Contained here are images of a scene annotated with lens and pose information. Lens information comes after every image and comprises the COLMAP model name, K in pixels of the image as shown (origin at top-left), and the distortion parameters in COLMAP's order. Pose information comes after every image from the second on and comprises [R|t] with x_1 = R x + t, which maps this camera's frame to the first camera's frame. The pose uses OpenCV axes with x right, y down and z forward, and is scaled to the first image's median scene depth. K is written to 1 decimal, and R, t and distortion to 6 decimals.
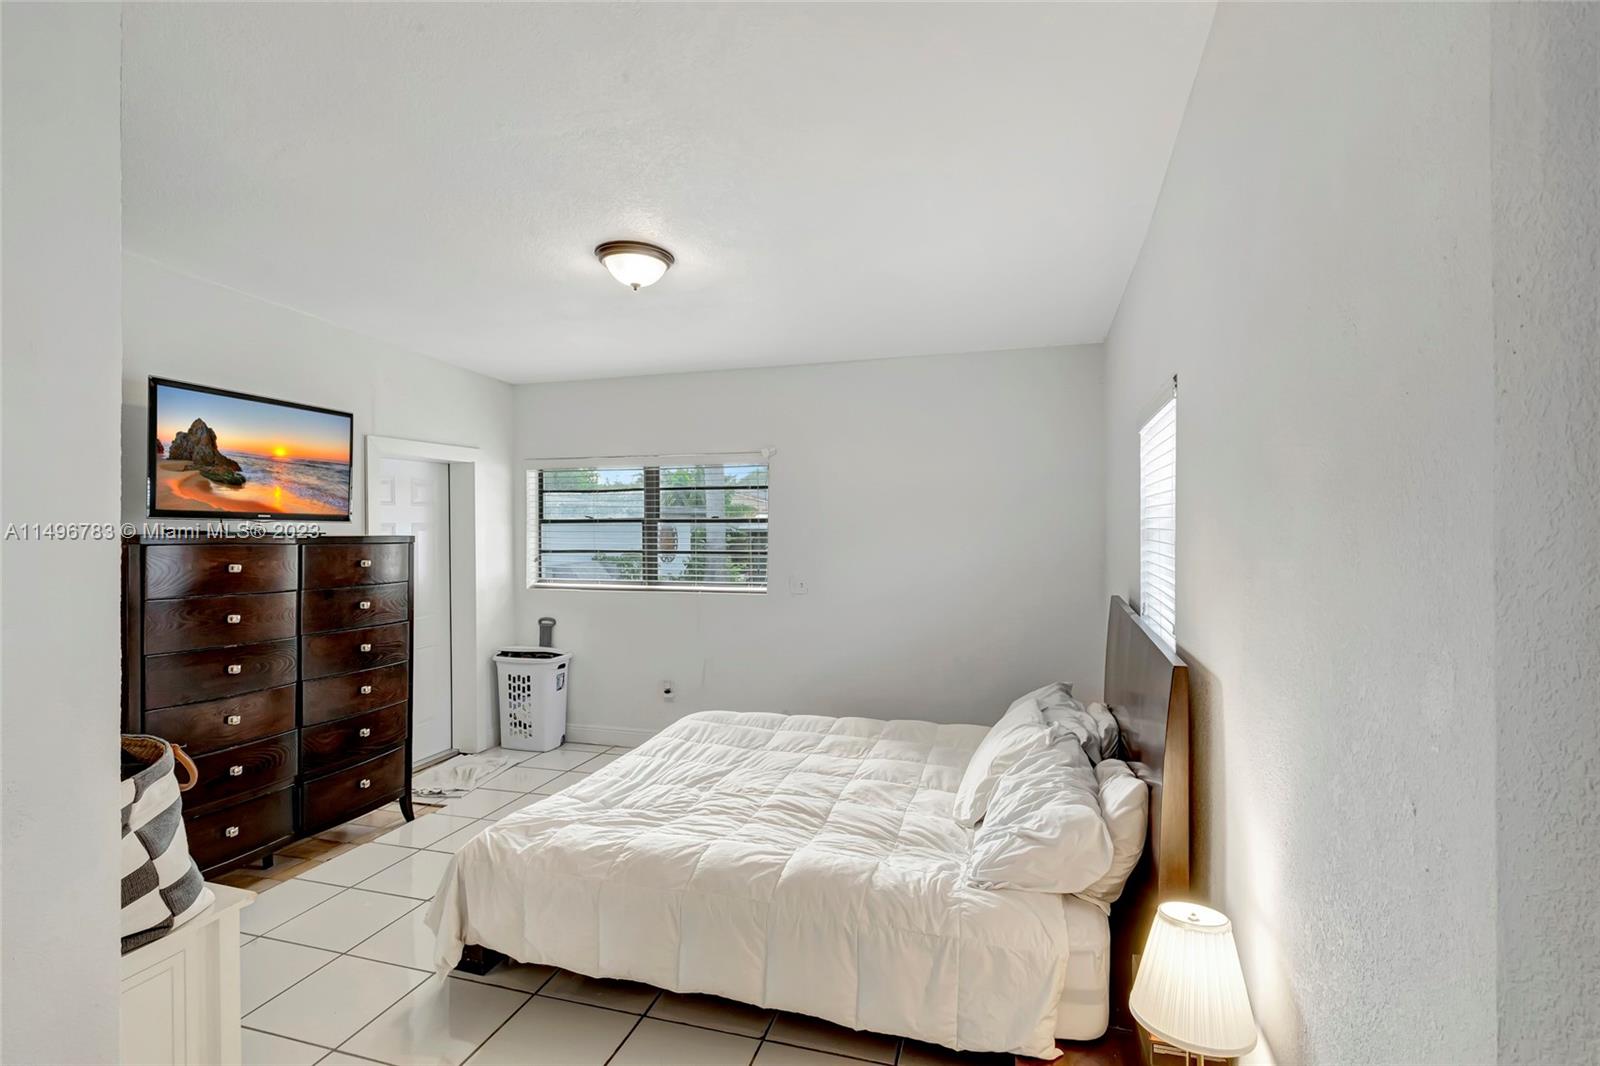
lens RADIAL K [[743.6, 0, 800.2], [0, 743.6, 533.1], [0, 0, 1]] dist [-0.003056, -0.001535]
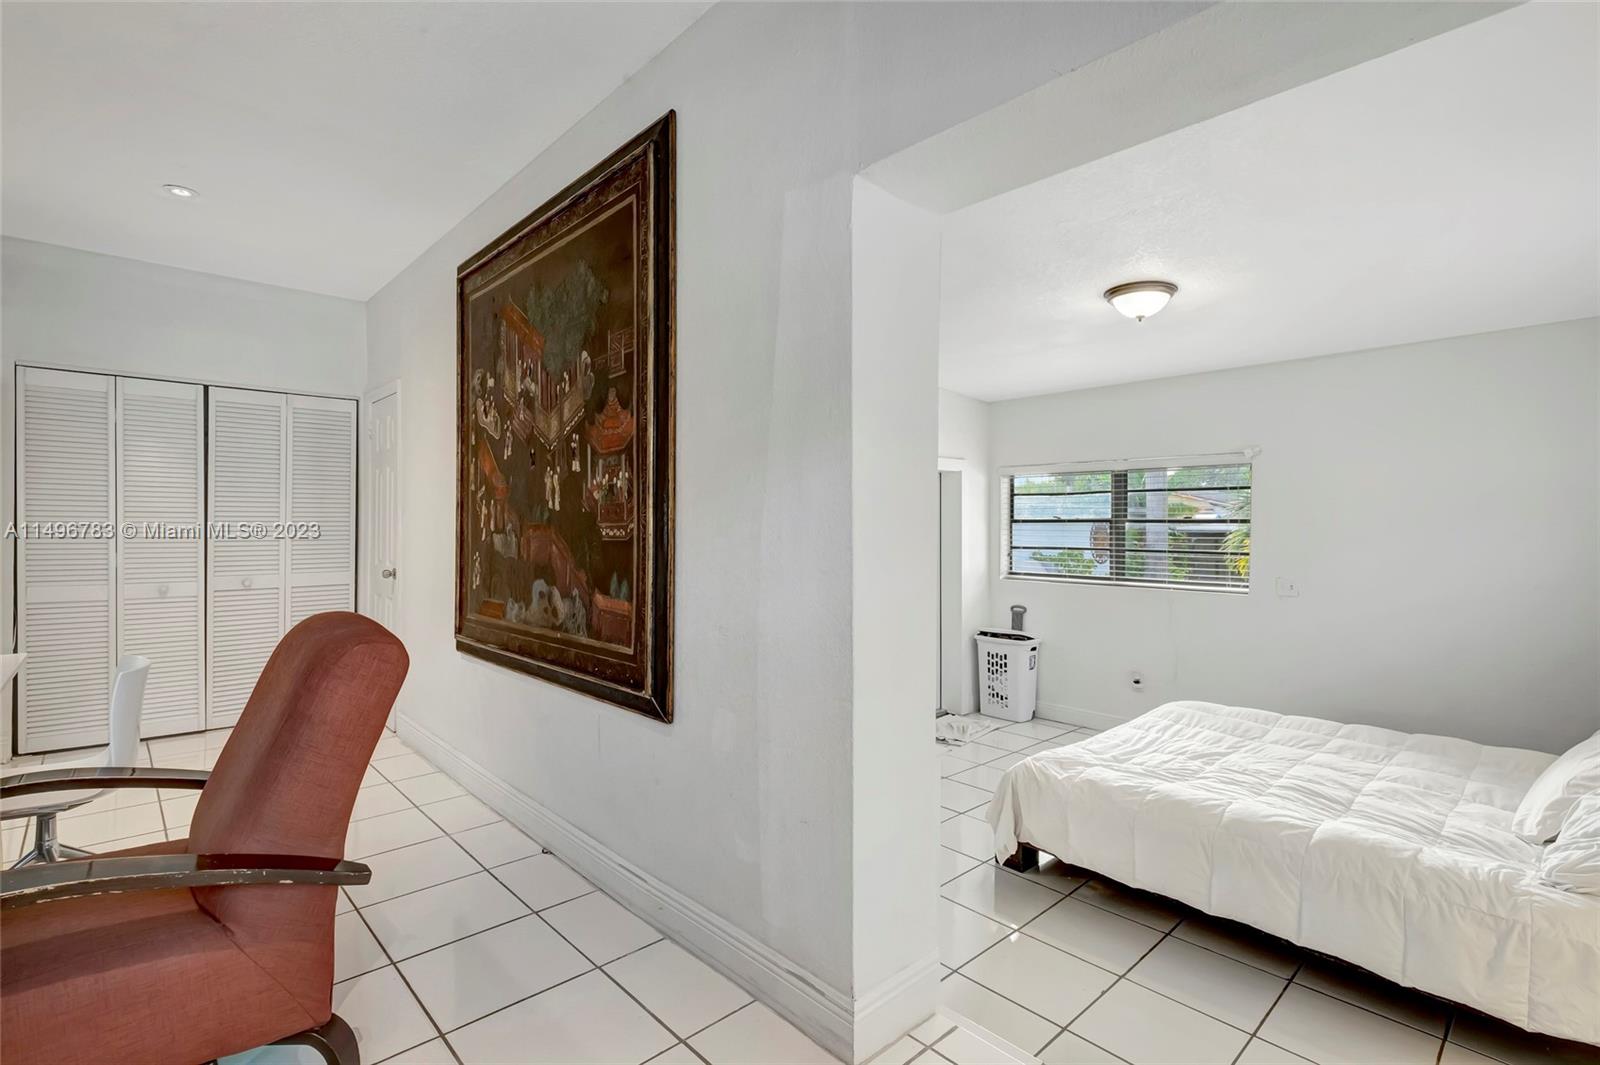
lens RADIAL K [[743.6, 0, 792.5], [0, 743.6, 520.1], [0, 0, 1]] dist [-0.003056, -0.001535]
pose [[0.856765, 0.004517, -0.515687, -0.085071], [-0.013224, 0.999825, -0.013214, 0.004485], [0.515538, 0.018140, 0.856675, -0.259213]]
